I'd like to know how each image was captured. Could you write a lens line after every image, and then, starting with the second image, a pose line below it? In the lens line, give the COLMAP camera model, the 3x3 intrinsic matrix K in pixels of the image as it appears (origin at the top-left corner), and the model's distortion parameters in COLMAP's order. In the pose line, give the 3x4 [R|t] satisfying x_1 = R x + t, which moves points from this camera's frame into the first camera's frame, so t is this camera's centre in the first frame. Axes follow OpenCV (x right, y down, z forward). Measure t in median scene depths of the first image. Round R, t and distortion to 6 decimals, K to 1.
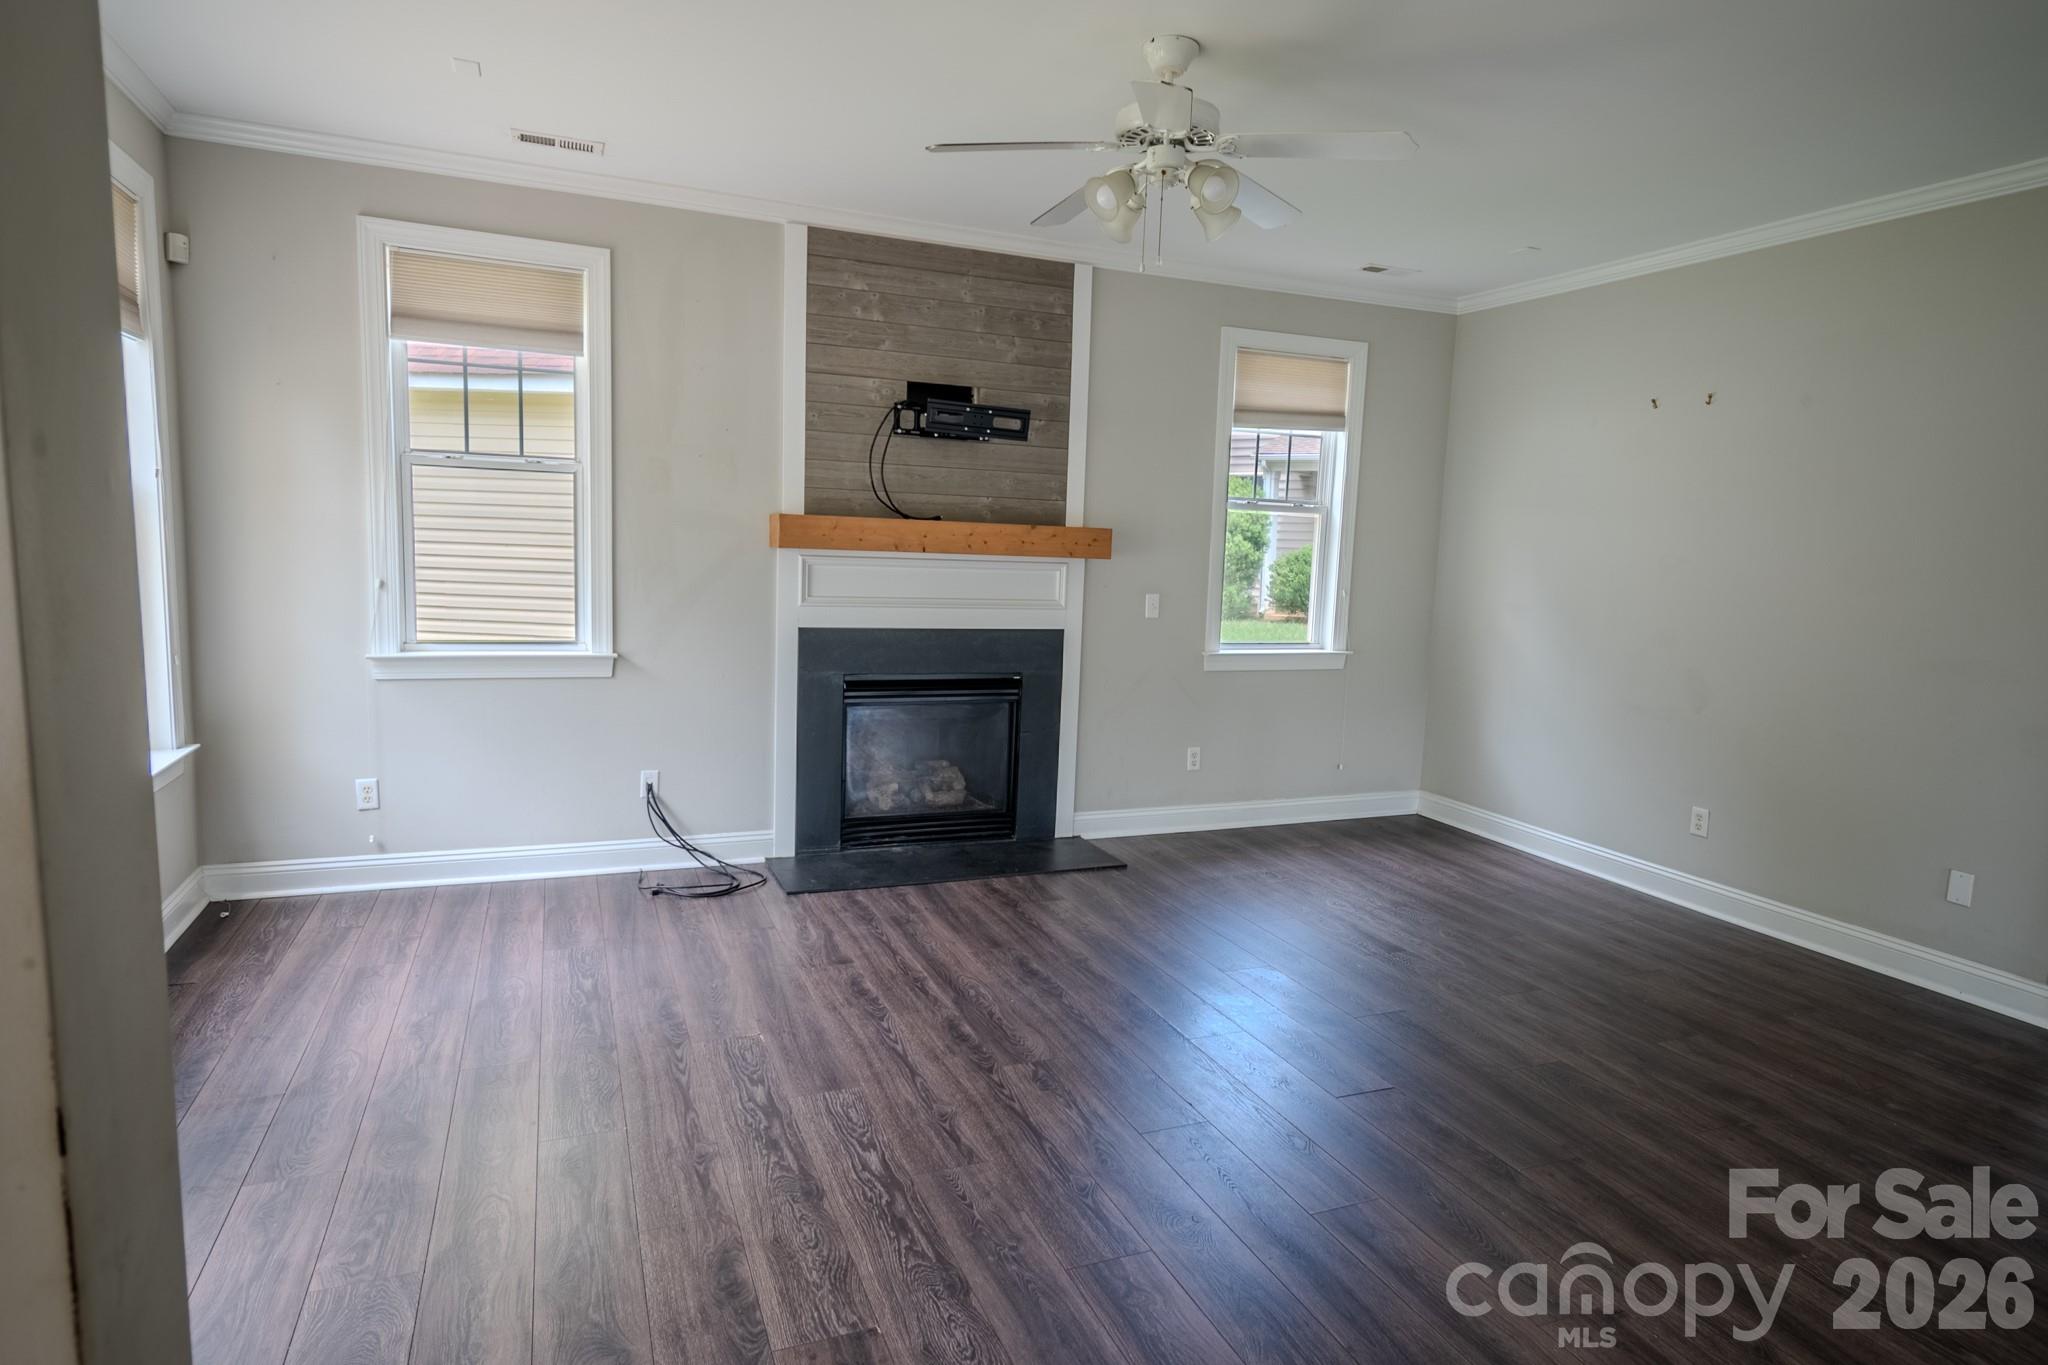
lens RADIAL K [[1138.9, 0, 1016.8], [0, 1138.9, 679.9], [0, 0, 1]] dist [-0.000727, -0.001853]
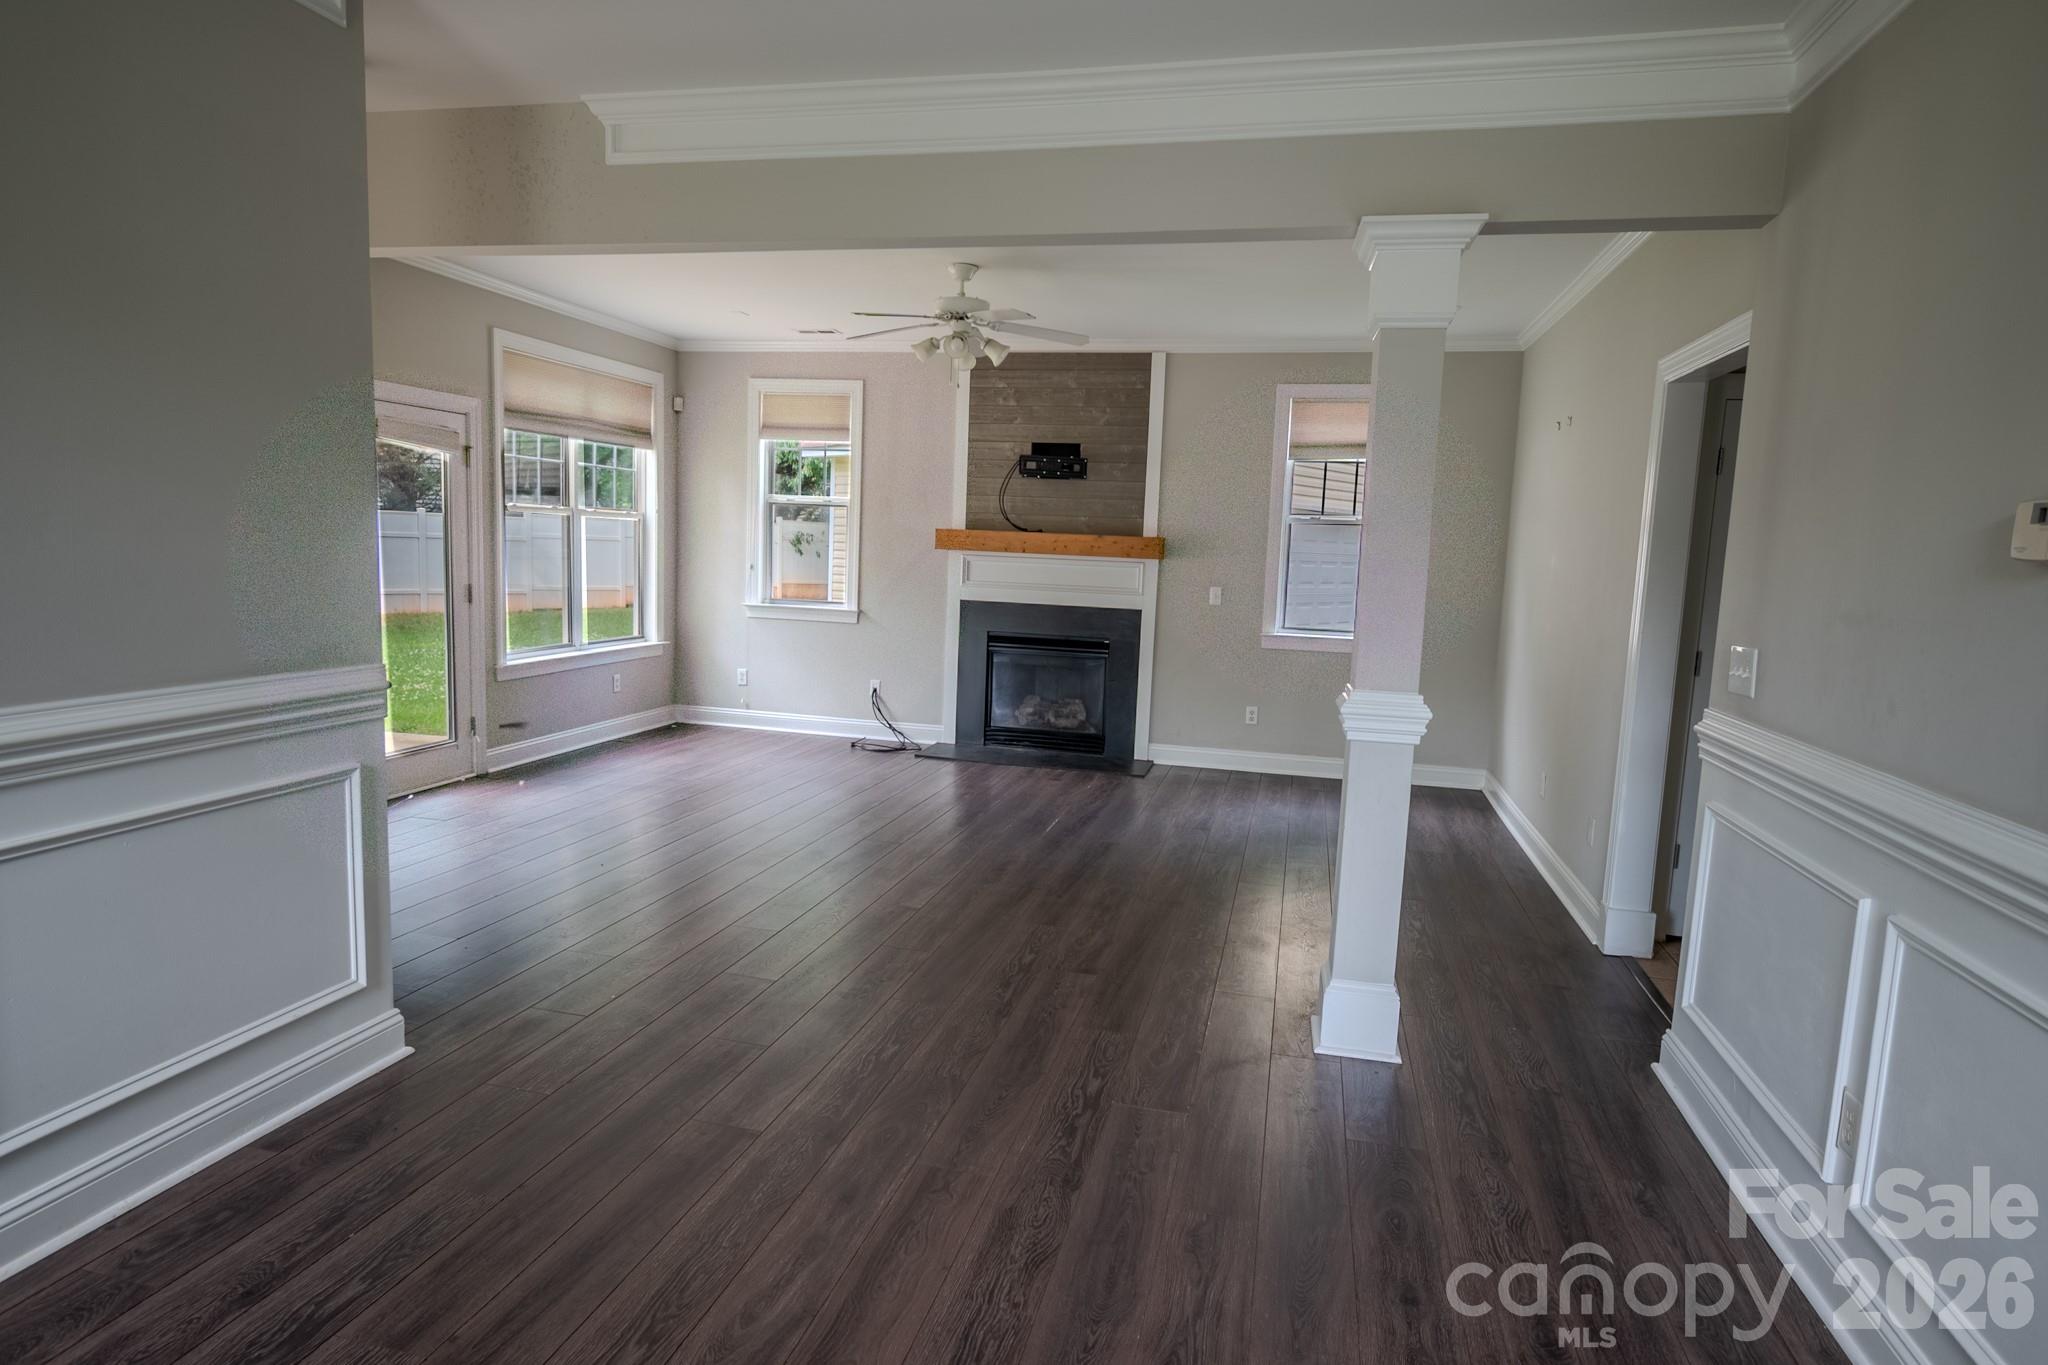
lens RADIAL K [[1138.9, 0, 1016.8], [0, 1138.9, 679.9], [0, 0, 1]] dist [-0.000727, -0.001853]
pose [[0.807307, 0.065969, -0.586433, 0.811567], [-0.083473, 0.996506, -0.002813, 0.063839], [0.584198, 0.051223, 0.809993, -0.243606]]
